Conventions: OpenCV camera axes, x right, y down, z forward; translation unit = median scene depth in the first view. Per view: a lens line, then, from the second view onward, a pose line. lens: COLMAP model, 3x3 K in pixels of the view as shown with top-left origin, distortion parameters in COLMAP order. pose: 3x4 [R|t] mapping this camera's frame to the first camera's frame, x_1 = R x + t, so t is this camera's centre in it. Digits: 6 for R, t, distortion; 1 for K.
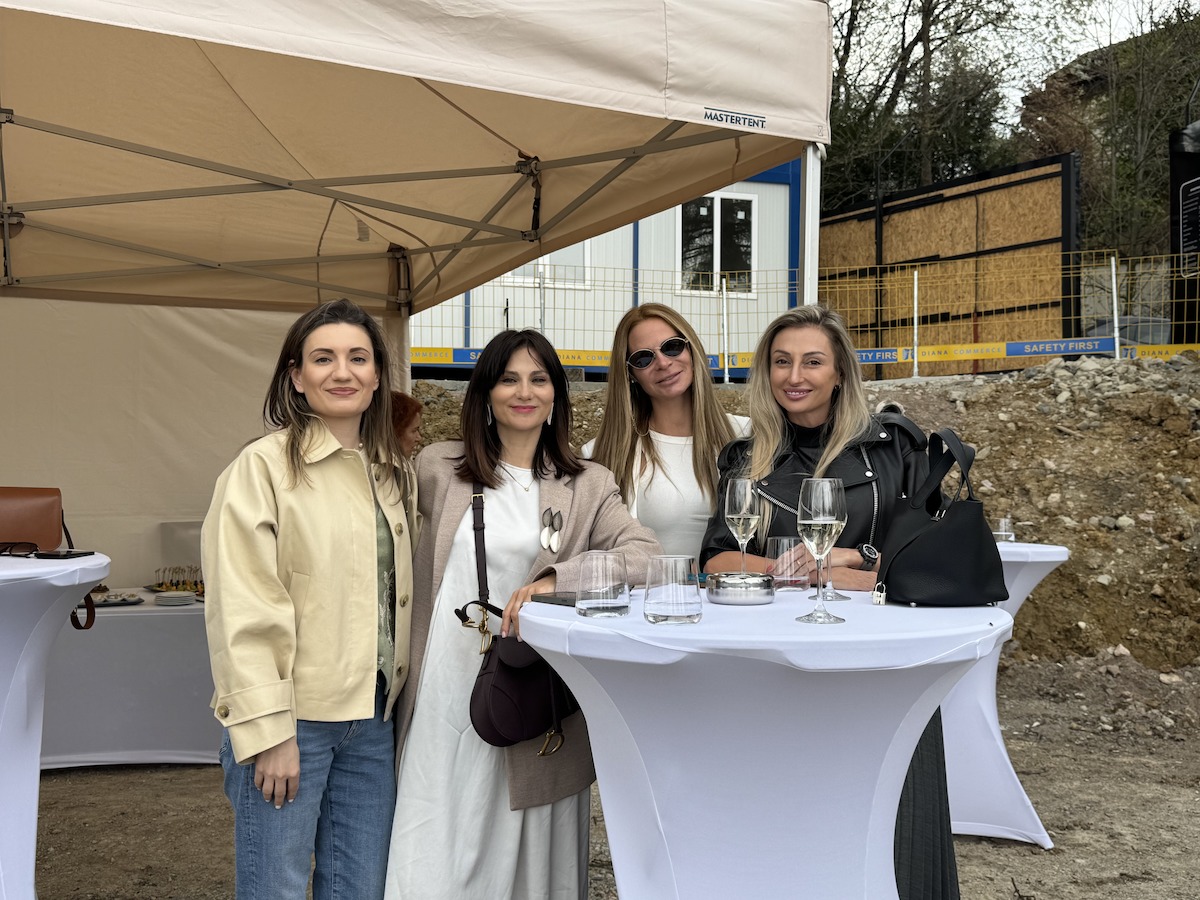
lens RADIAL K [[1203.0, 0, 602.6], [0, 1203.0, 456.4], [0, 0, 1]] dist [0.045979, 0.000000]
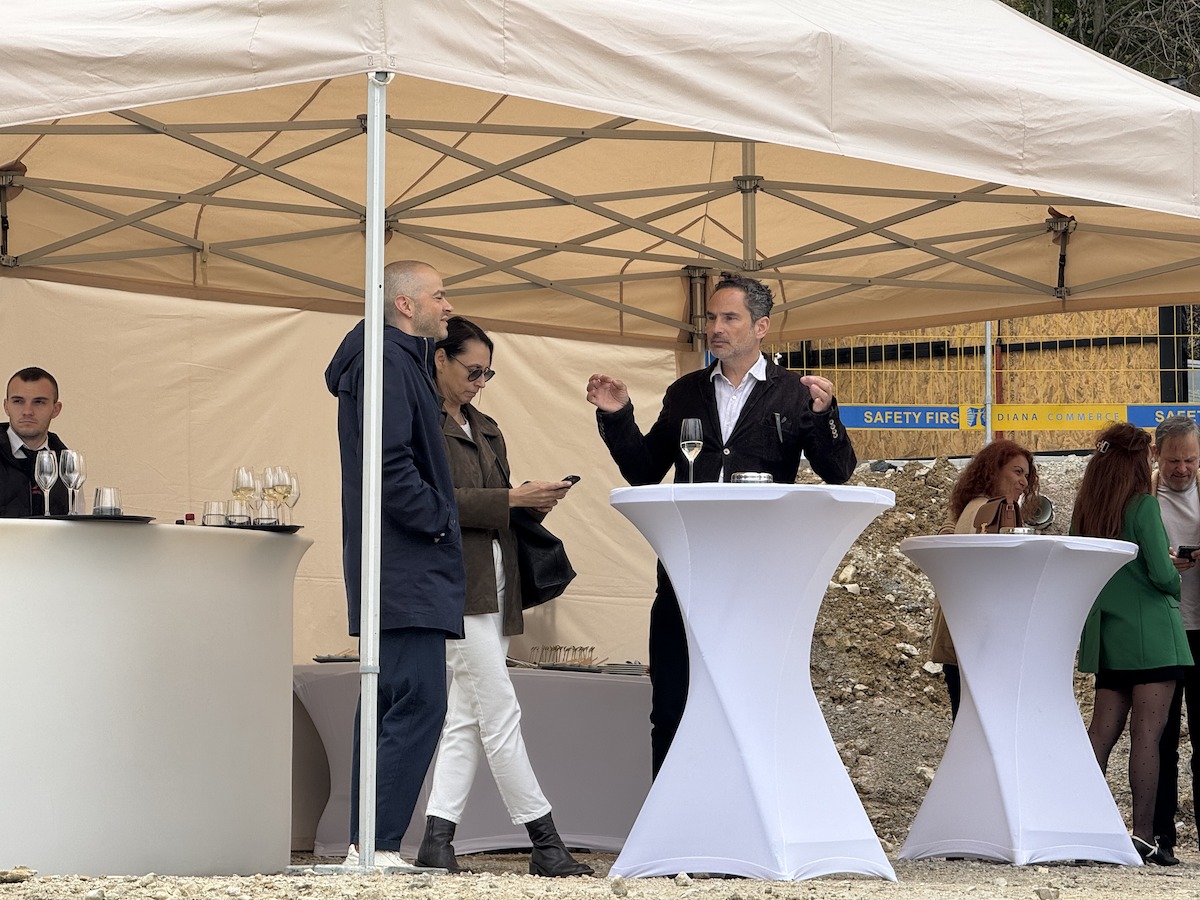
lens RADIAL K [[4334.7, 0, 598.8], [0, 4334.7, 448.8], [0, 0, 1]] dist [0.254523, 0.000000]
pose [[0.920206, 0.037713, 0.389613, -0.887751], [-0.010746, 0.997407, -0.071165, 0.100306], [-0.391286, 0.061300, 0.918225, -1.050127]]
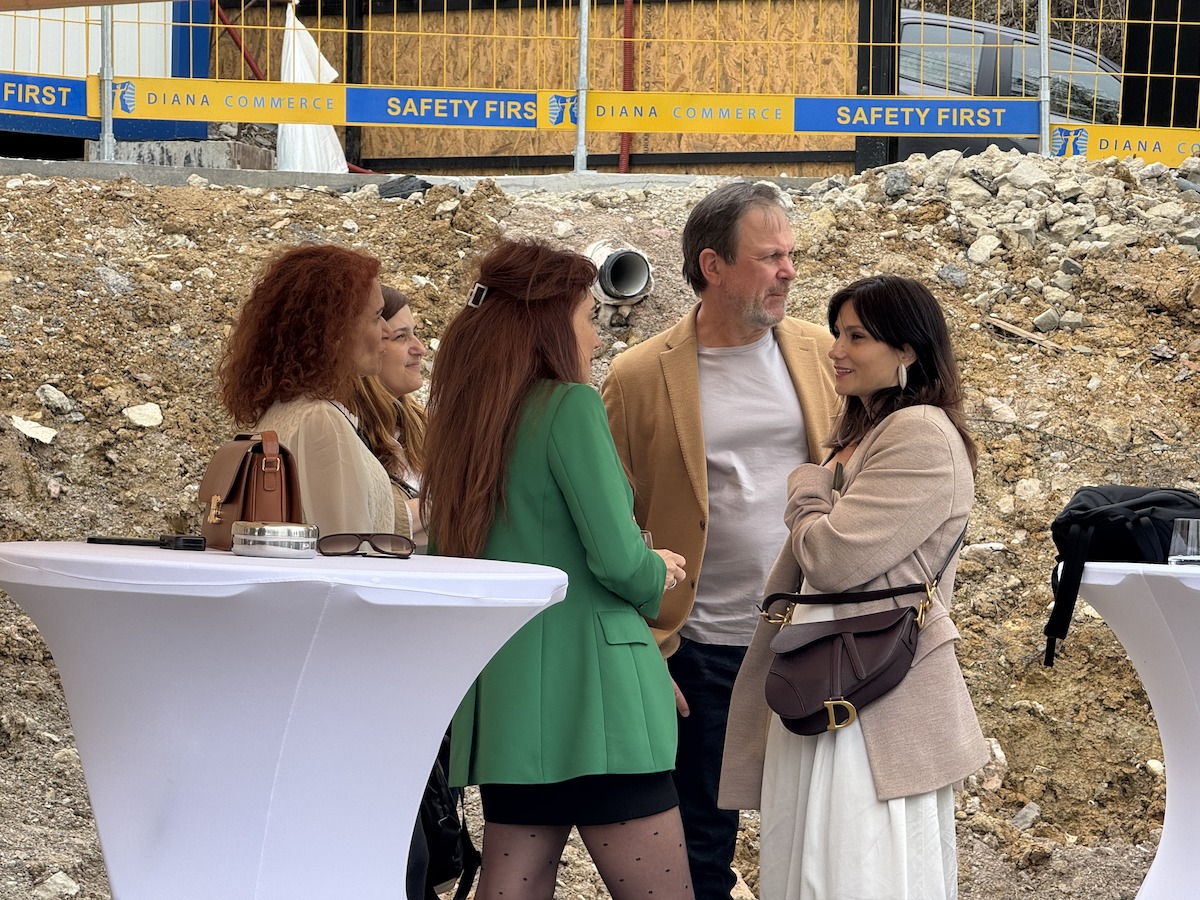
lens RADIAL K [[4334.7, 0, 599.2], [0, 4334.7, 451.7], [0, 0, 1]] dist [0.254523, 0.000000]
pose [[0.900924, 0.021743, 0.433431, -0.395867], [-0.033180, 0.999272, 0.018839, -0.002956], [-0.432706, -0.031354, 0.900990, -0.301399]]
